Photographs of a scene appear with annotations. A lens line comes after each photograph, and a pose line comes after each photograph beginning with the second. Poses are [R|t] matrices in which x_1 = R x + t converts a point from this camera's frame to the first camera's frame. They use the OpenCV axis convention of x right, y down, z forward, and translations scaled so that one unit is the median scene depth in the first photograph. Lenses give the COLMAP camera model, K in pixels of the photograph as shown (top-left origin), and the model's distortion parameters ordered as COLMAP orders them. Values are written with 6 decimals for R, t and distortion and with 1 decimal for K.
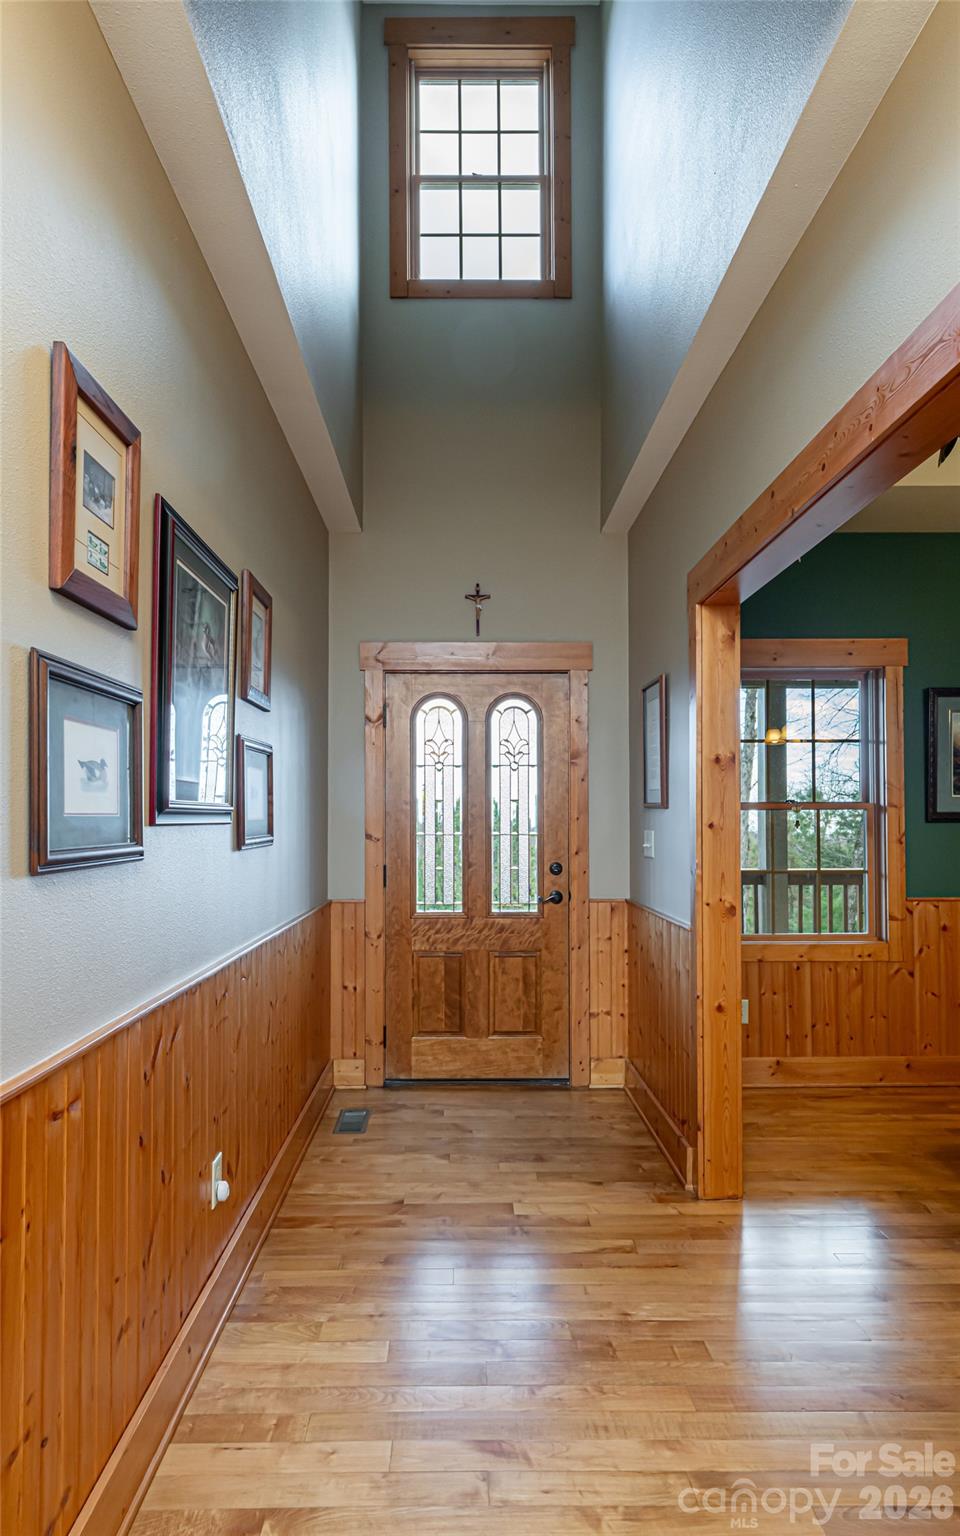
lens RADIAL K [[837.2, 0, 465.5], [0, 837.2, 814.9], [0, 0, 1]] dist [0.002192, 0.000039]
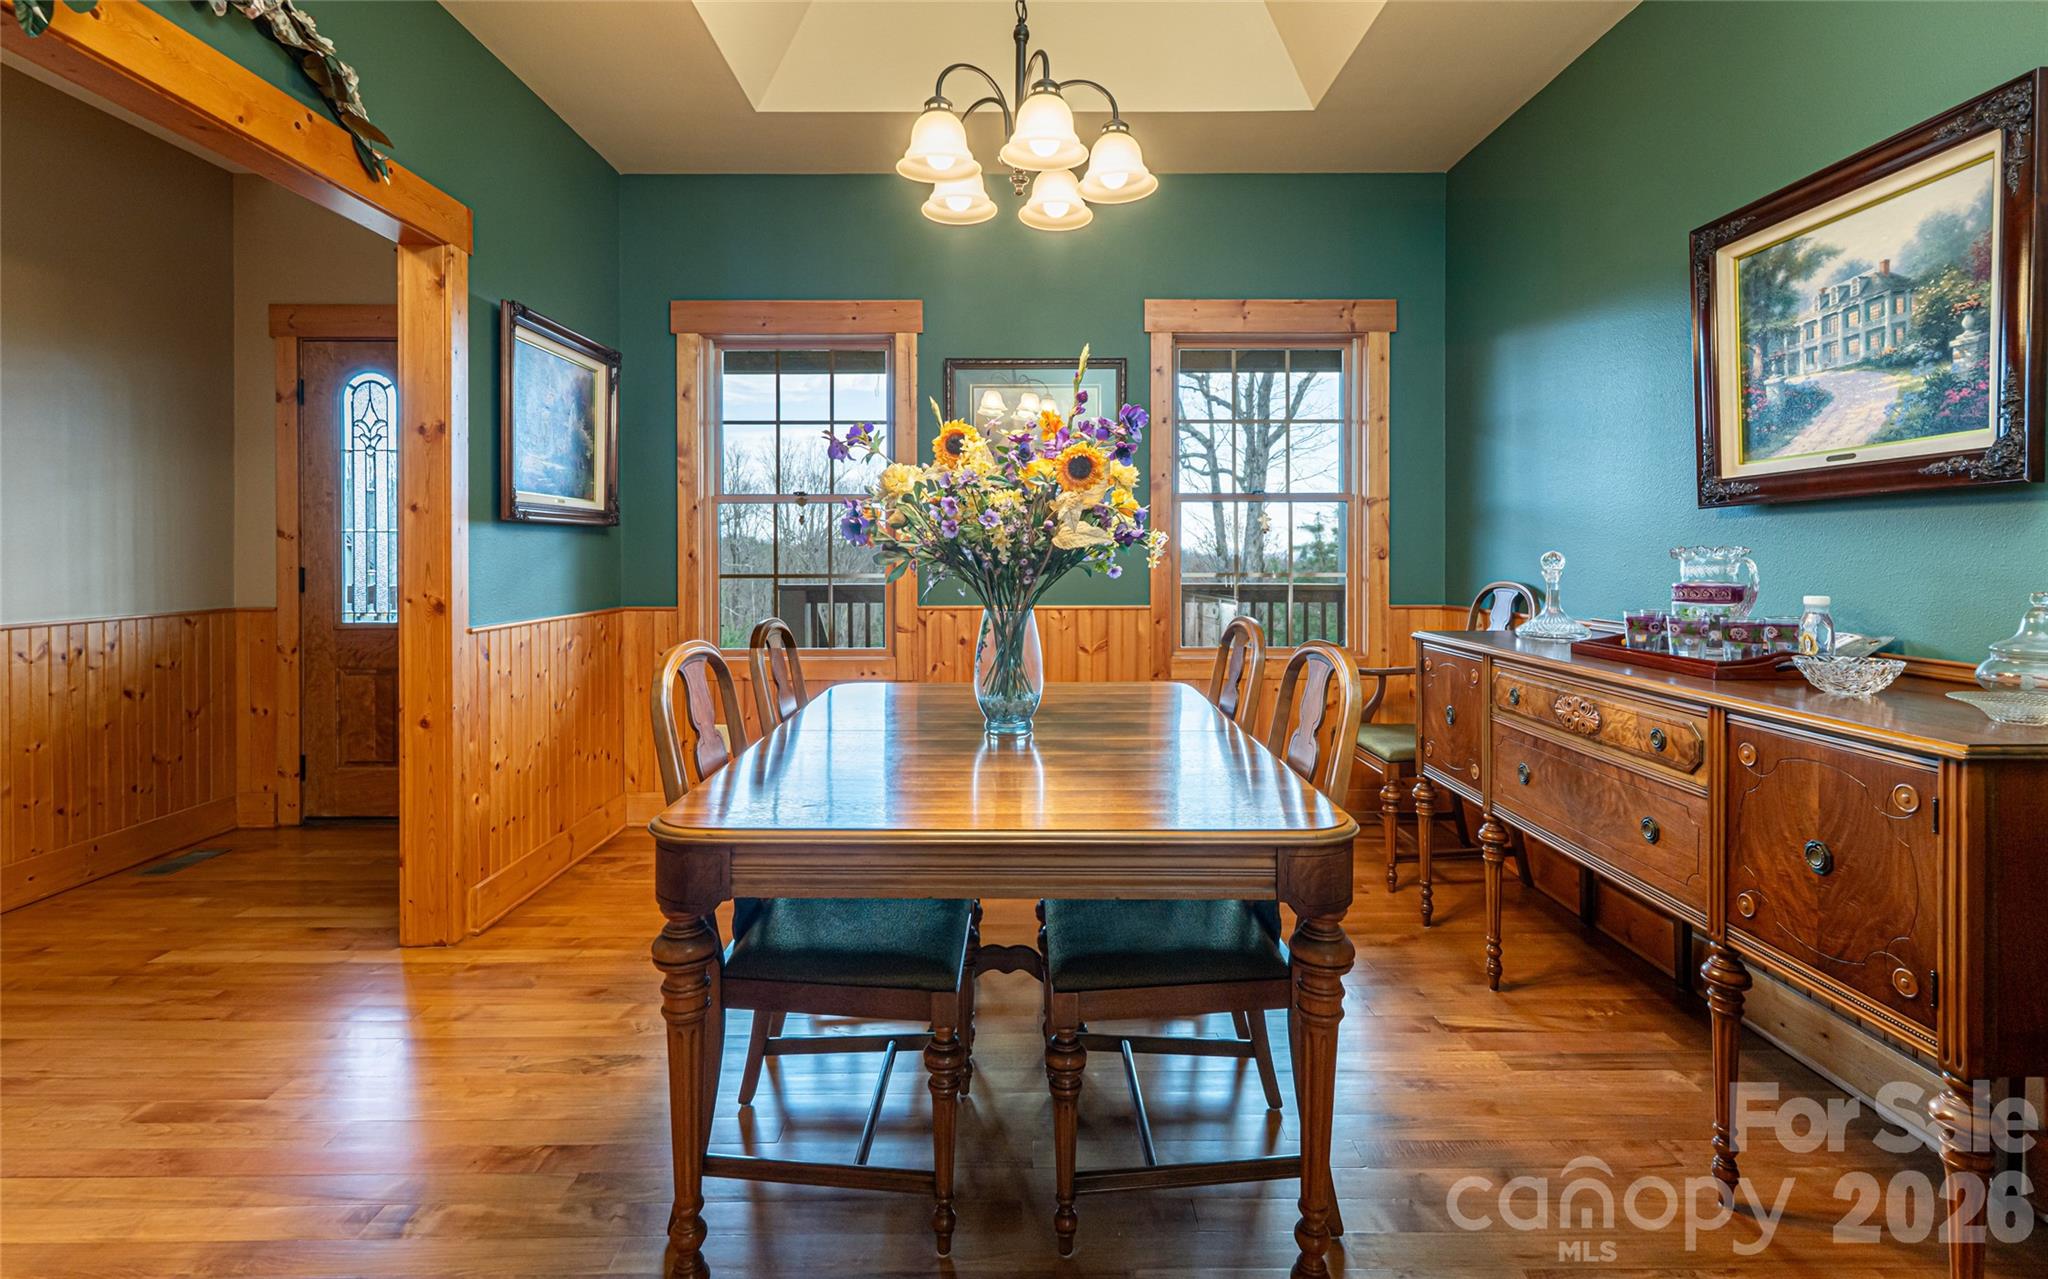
lens RADIAL K [[965.5, 0, 1018.9], [0, 965.5, 559.7], [0, 0, 1]] dist [0.001410, 0.000110]
pose [[0.999995, 0.000467, -0.003208, 0.636202], [-0.000402, 0.999793, 0.020360, 0.031849], [0.003216, -0.020358, 0.999788, 0.019393]]
